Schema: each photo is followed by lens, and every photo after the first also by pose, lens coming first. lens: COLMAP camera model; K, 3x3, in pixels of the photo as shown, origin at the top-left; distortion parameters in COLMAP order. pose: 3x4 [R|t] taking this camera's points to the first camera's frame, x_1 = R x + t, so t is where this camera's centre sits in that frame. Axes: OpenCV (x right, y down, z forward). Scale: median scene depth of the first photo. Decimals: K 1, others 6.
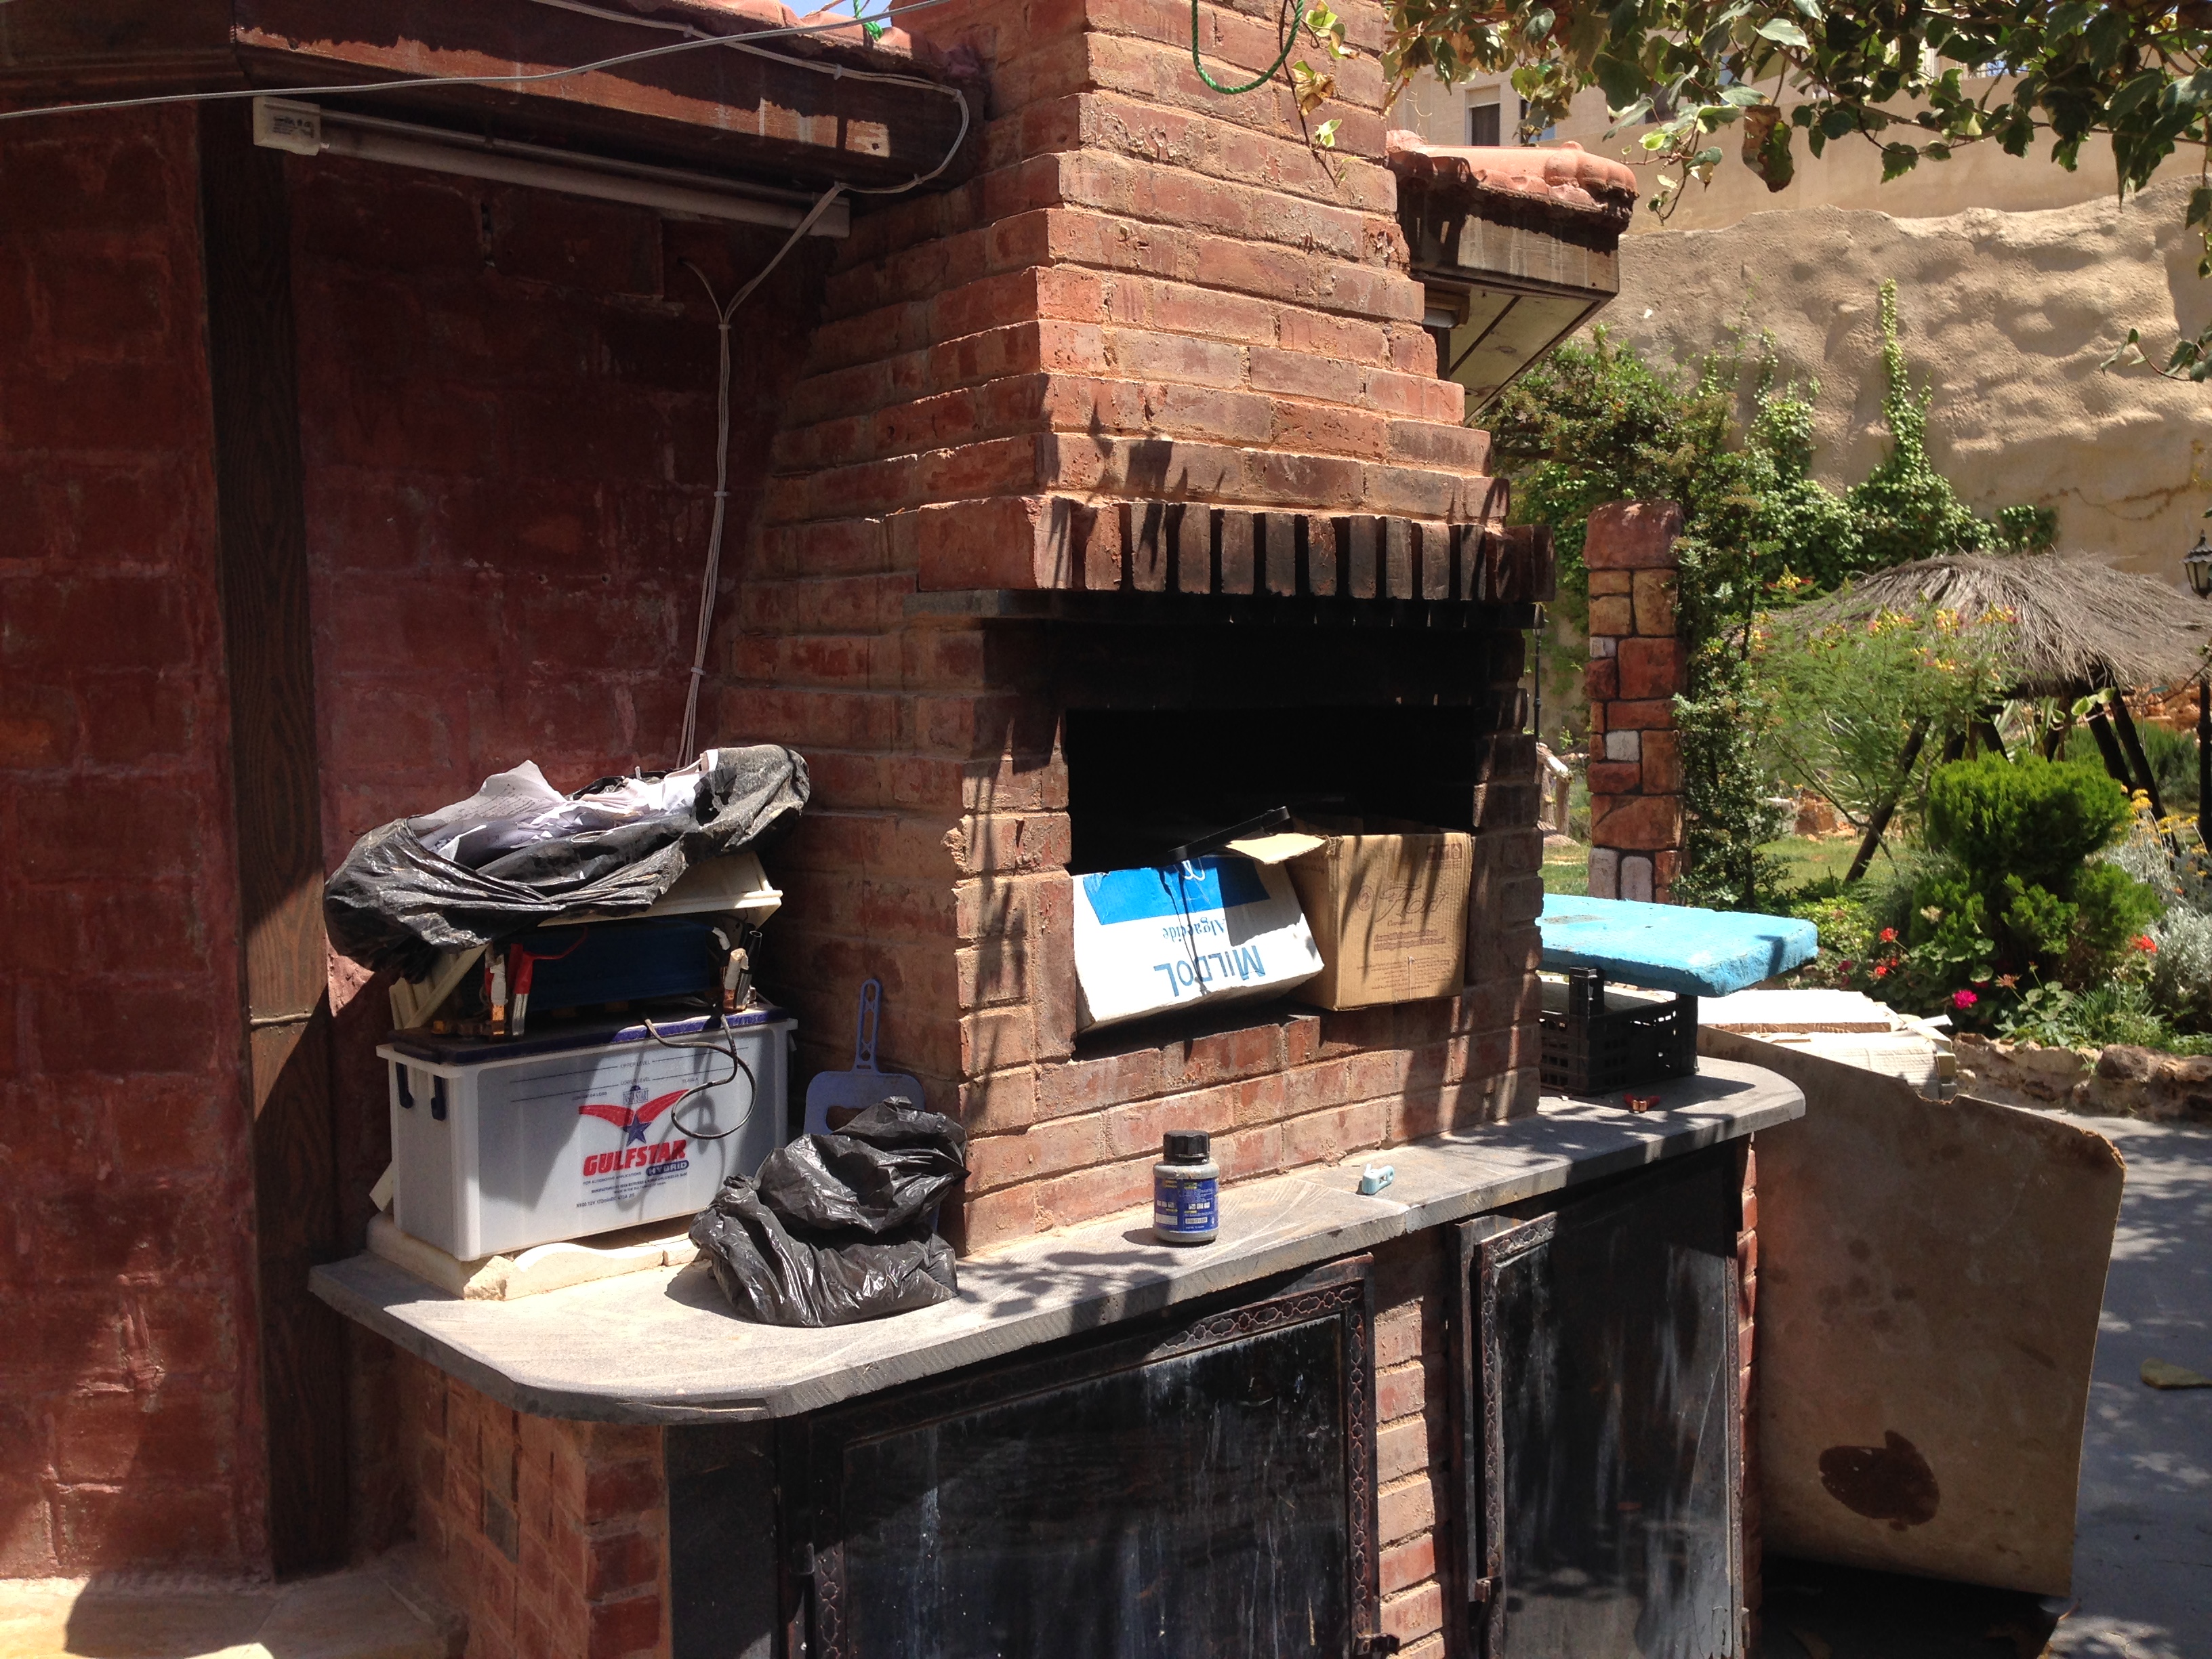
lens RADIAL K [[2081.2, 0, 1046.8], [0, 2081.2, 833.1], [0, 0, 1]] dist [0.131252, -0.264093]
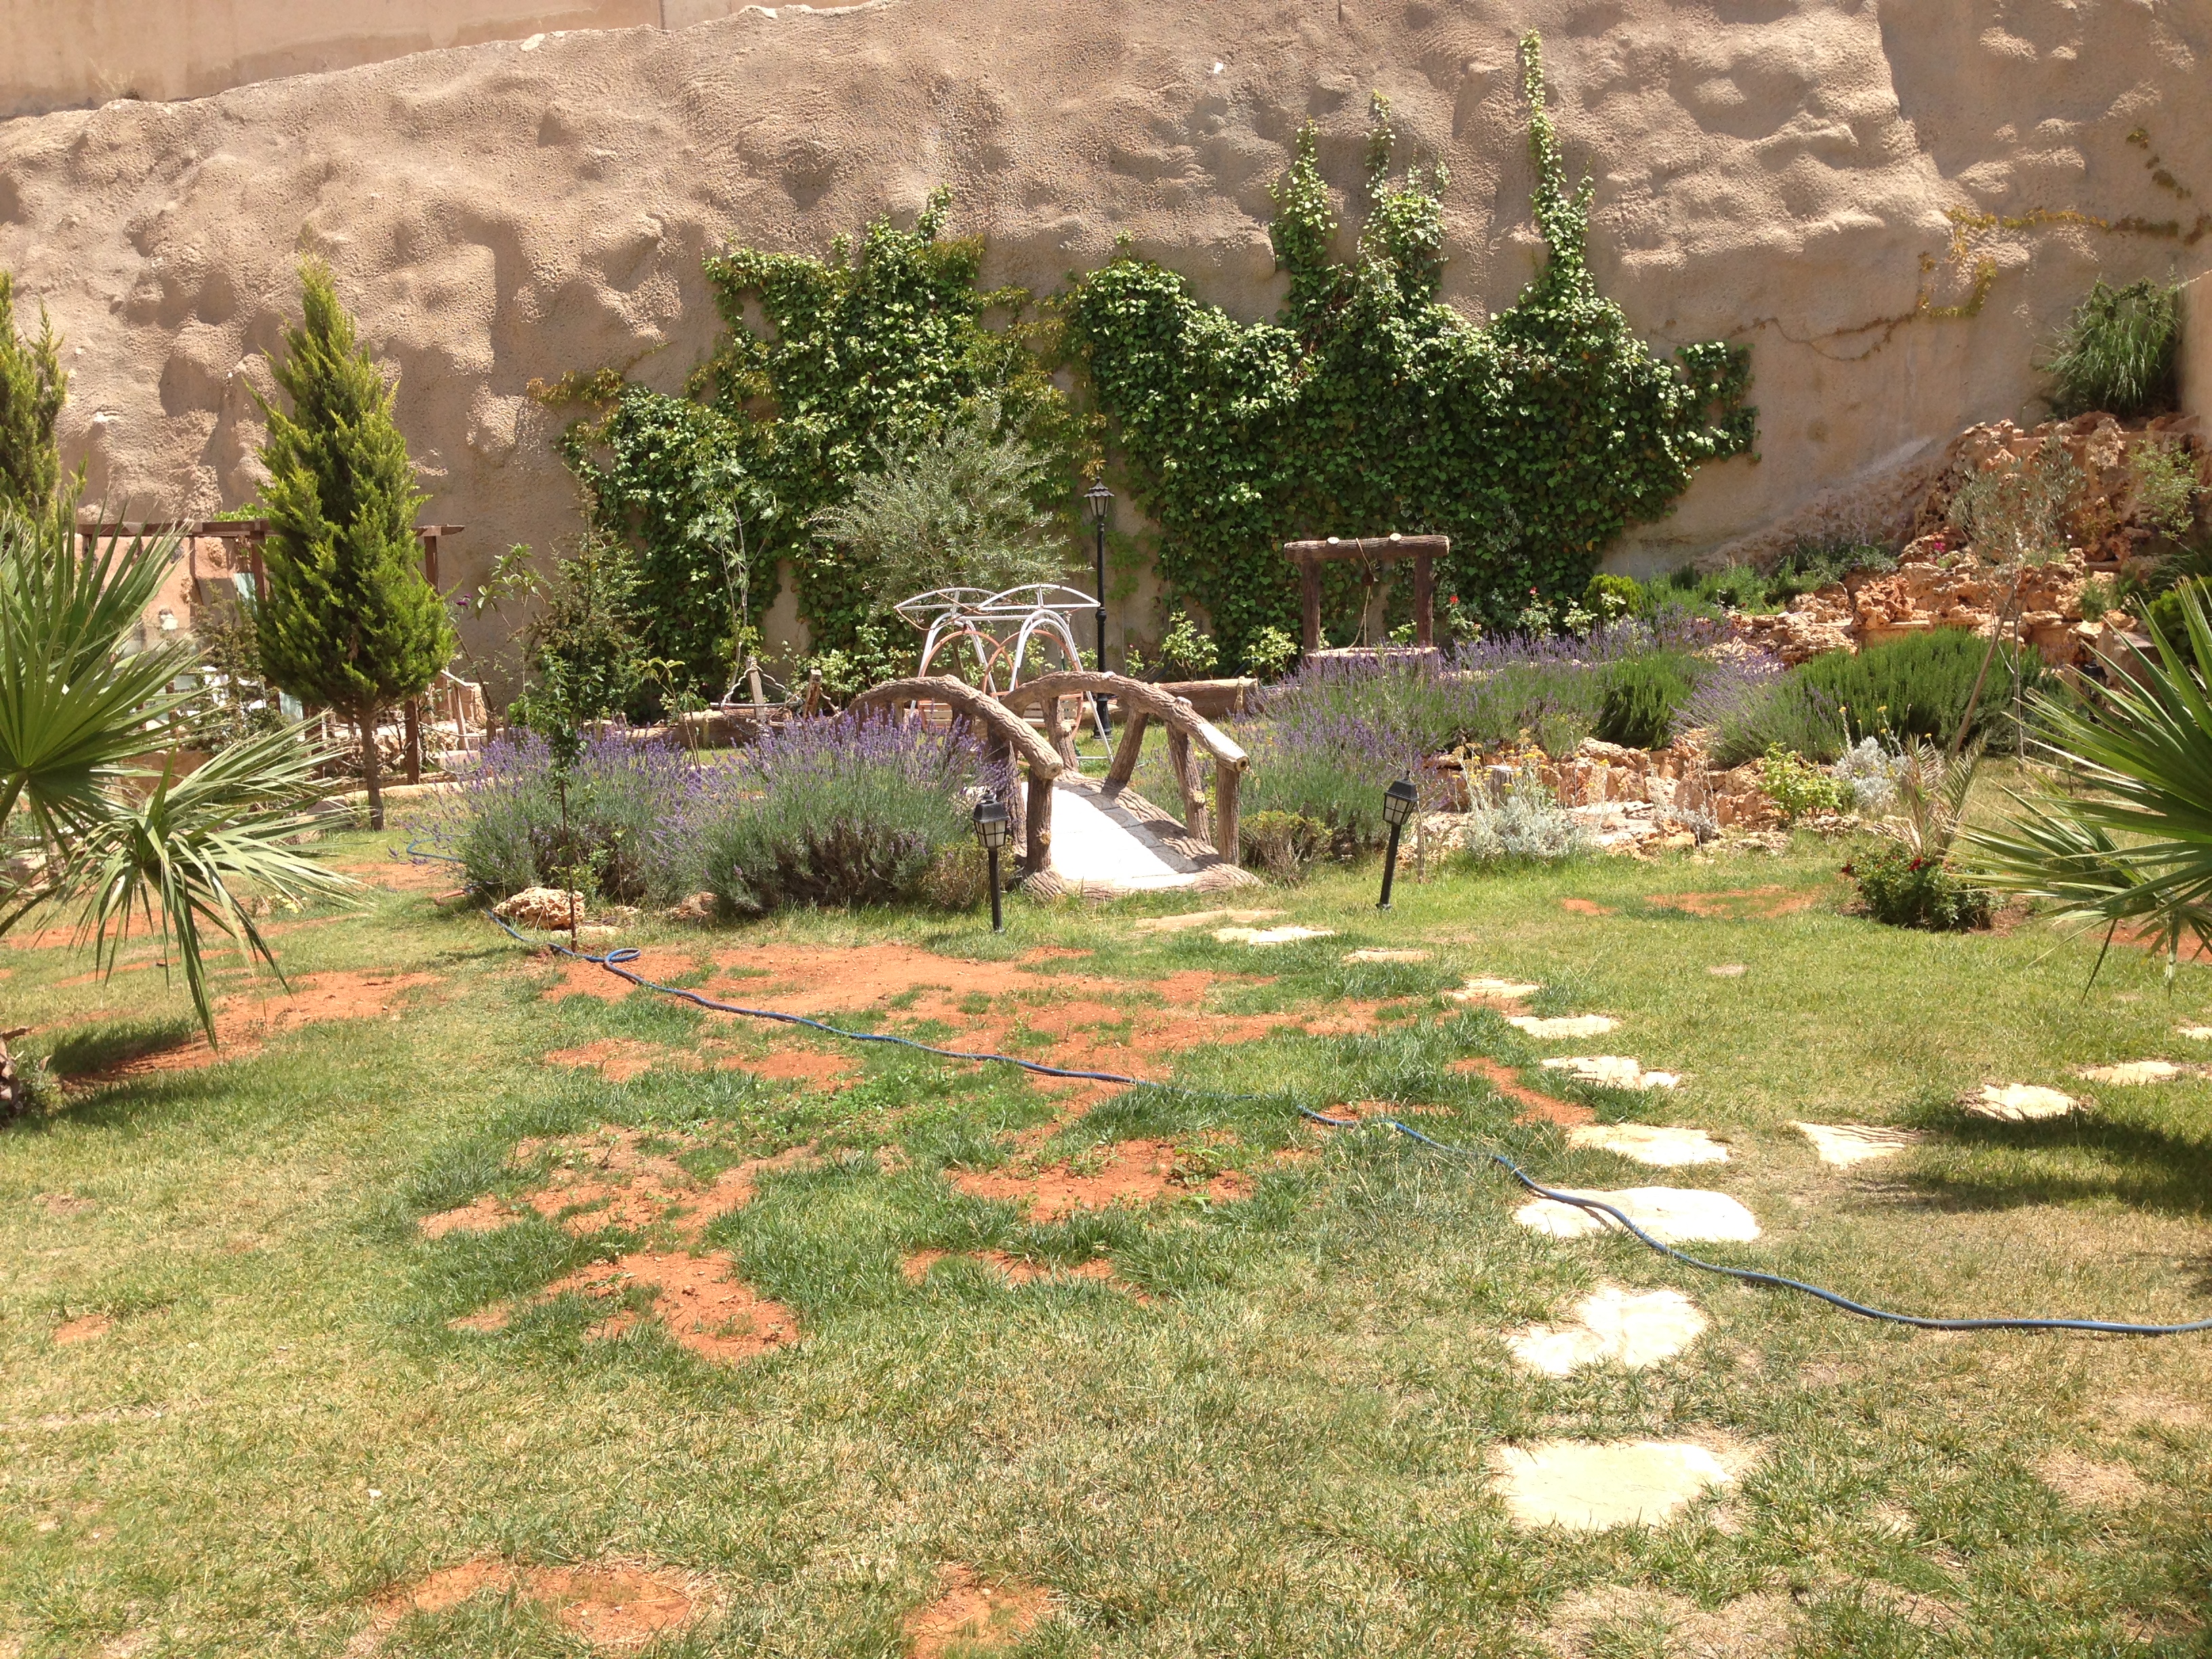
lens RADIAL K [[2036.3, 0, 1106.0], [0, 2036.3, 829.5], [0, 0, 1]] dist [0.146752, -0.238577]
pose [[0.959942, -0.045607, 0.276461, 0.042321], [0.029307, 0.997595, 0.062811, -0.033133], [-0.278660, -0.052193, 0.958970, 0.337830]]
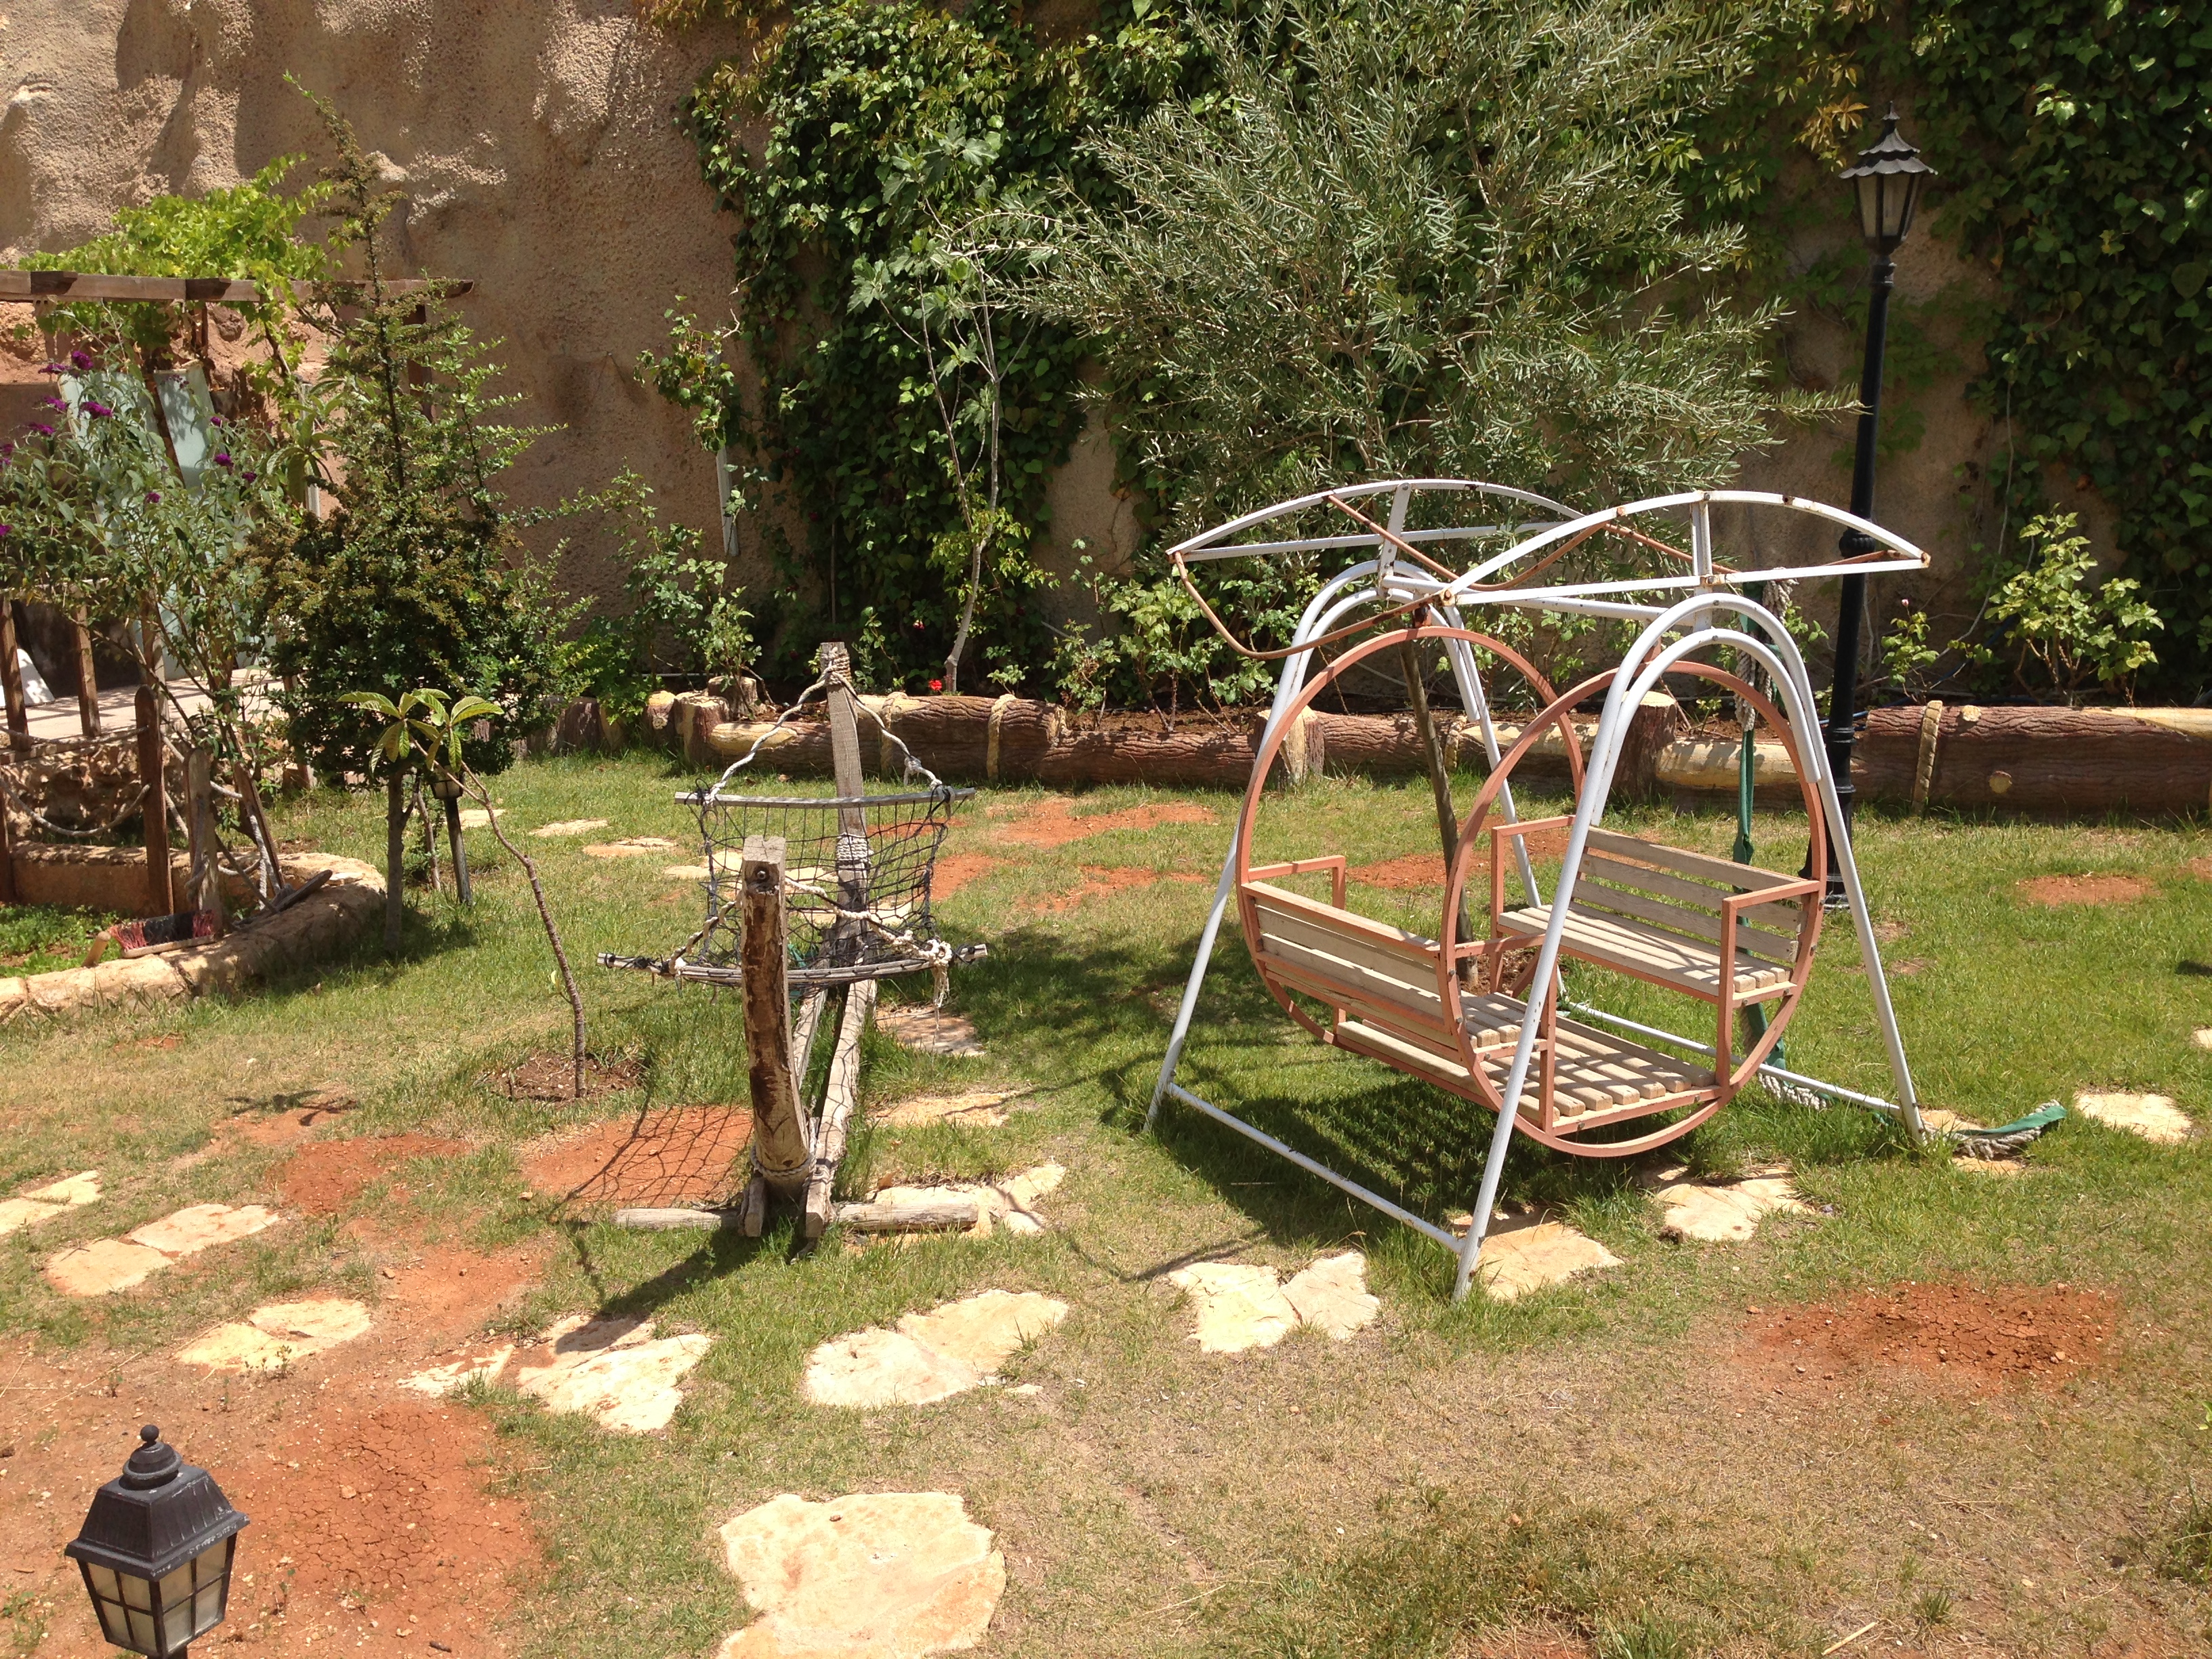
lens RADIAL K [[2000.7, 0, 1140.5], [0, 2000.7, 834.4], [0, 0, 1]] dist [0.124385, -0.201242]
pose [[0.999742, -0.003812, 0.022410, 0.143744], [-0.000022, 0.985673, 0.168669, -0.067063], [-0.022732, -0.168626, 0.985418, 0.755923]]
